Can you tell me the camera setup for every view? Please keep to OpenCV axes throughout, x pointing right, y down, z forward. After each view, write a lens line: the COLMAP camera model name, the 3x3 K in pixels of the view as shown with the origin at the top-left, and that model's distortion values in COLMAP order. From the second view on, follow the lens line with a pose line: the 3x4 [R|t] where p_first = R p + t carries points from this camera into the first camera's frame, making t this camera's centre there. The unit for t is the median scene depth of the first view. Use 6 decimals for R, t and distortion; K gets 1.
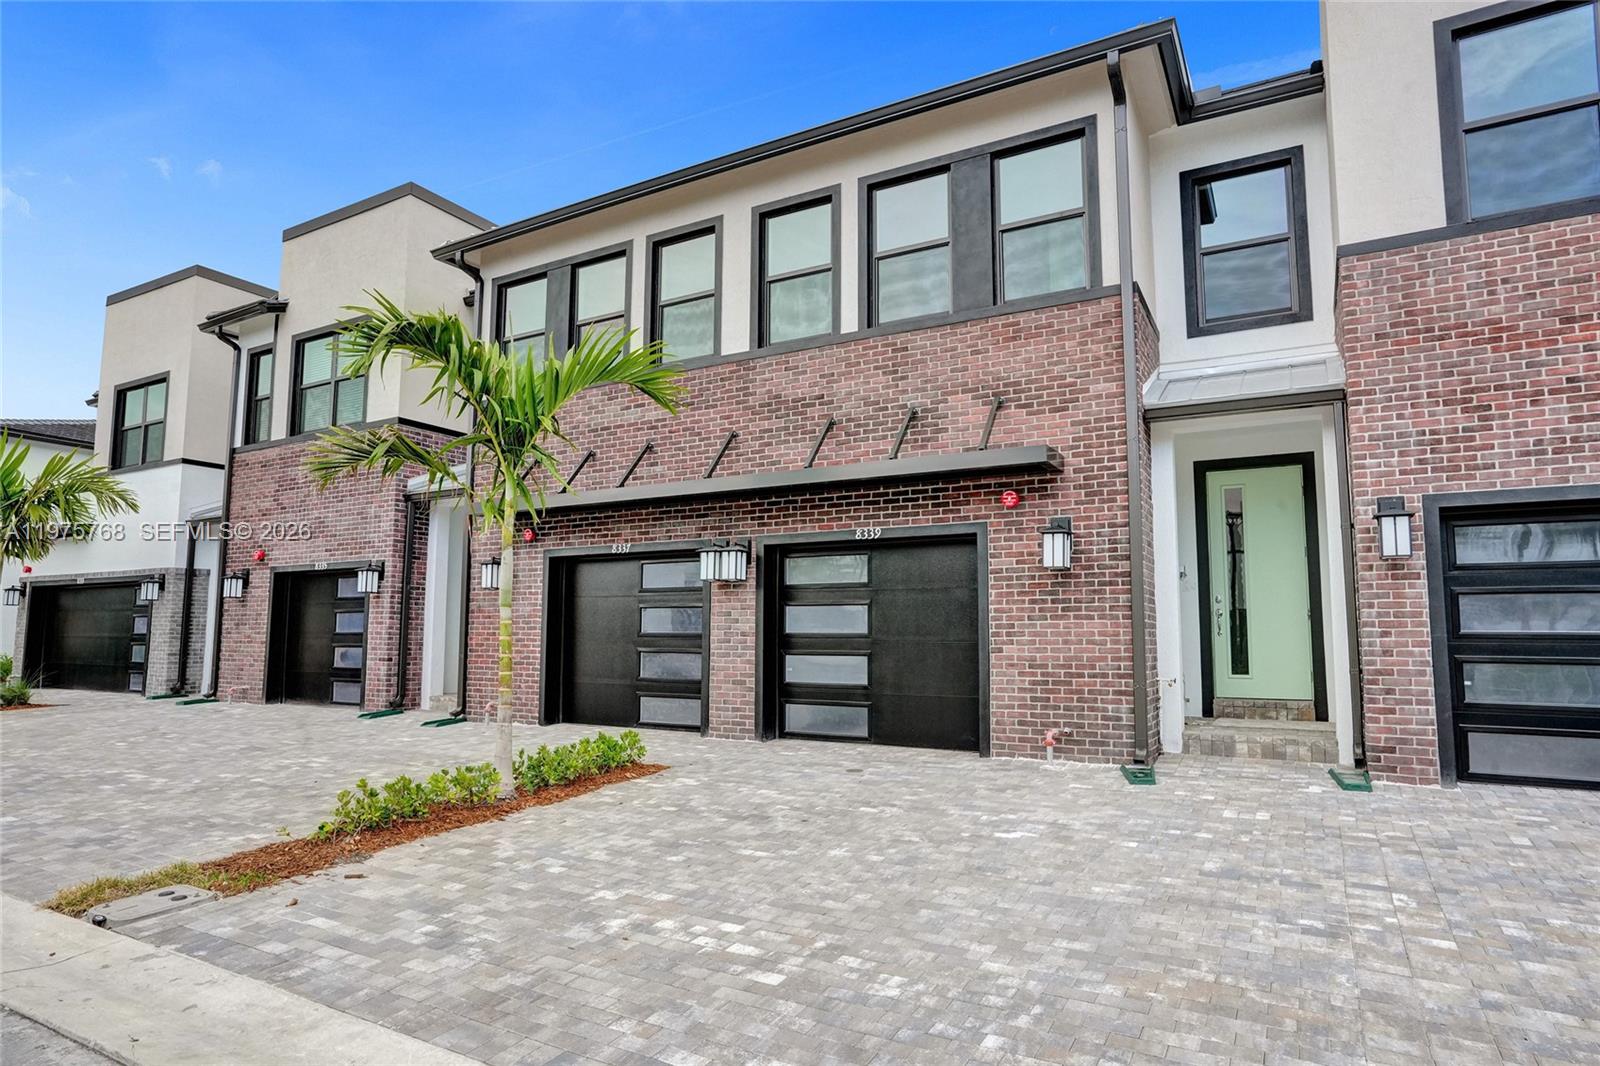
lens RADIAL K [[897.1, 0, 797.2], [0, 897.1, 552.3], [0, 0, 1]] dist [-0.045594, 0.038006]
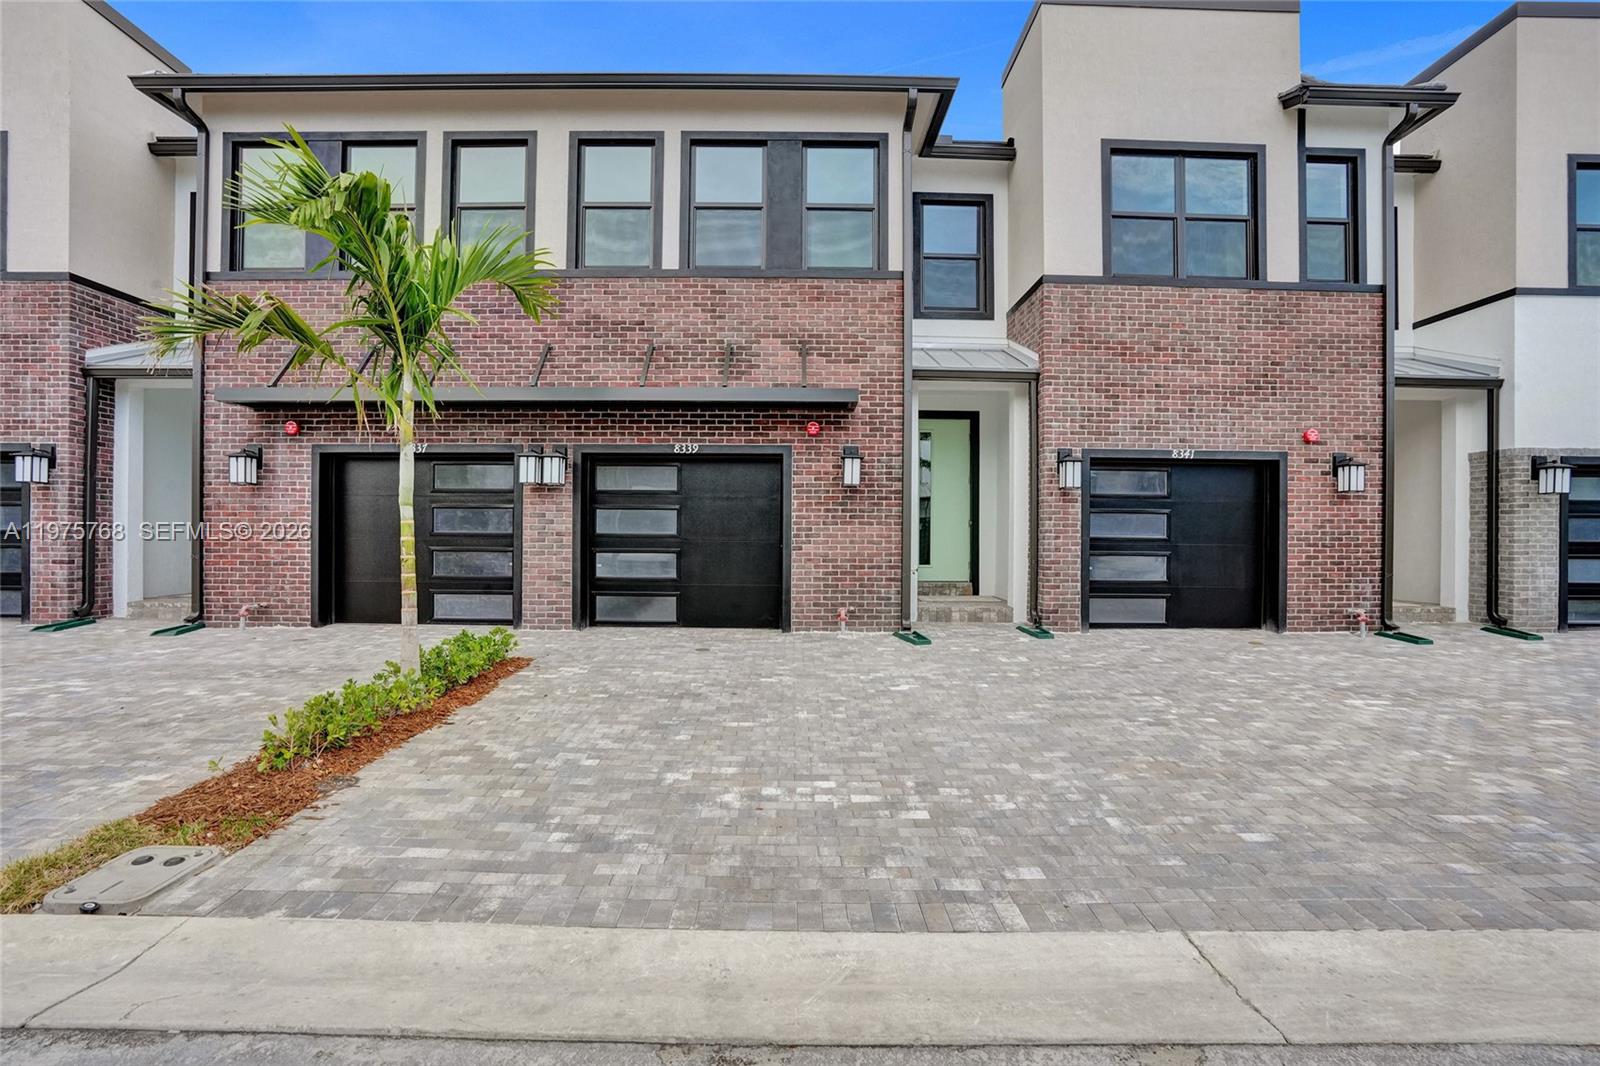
lens RADIAL K [[734.9, 0, 797.9], [0, 734.9, 540.6], [0, 0, 1]] dist [-0.068707, 0.028658]
pose [[0.866385, 0.000539, 0.499376, -0.295825], [-0.051095, 0.994847, 0.087574, 0.007764], [-0.496756, -0.101388, 0.861948, 0.107191]]
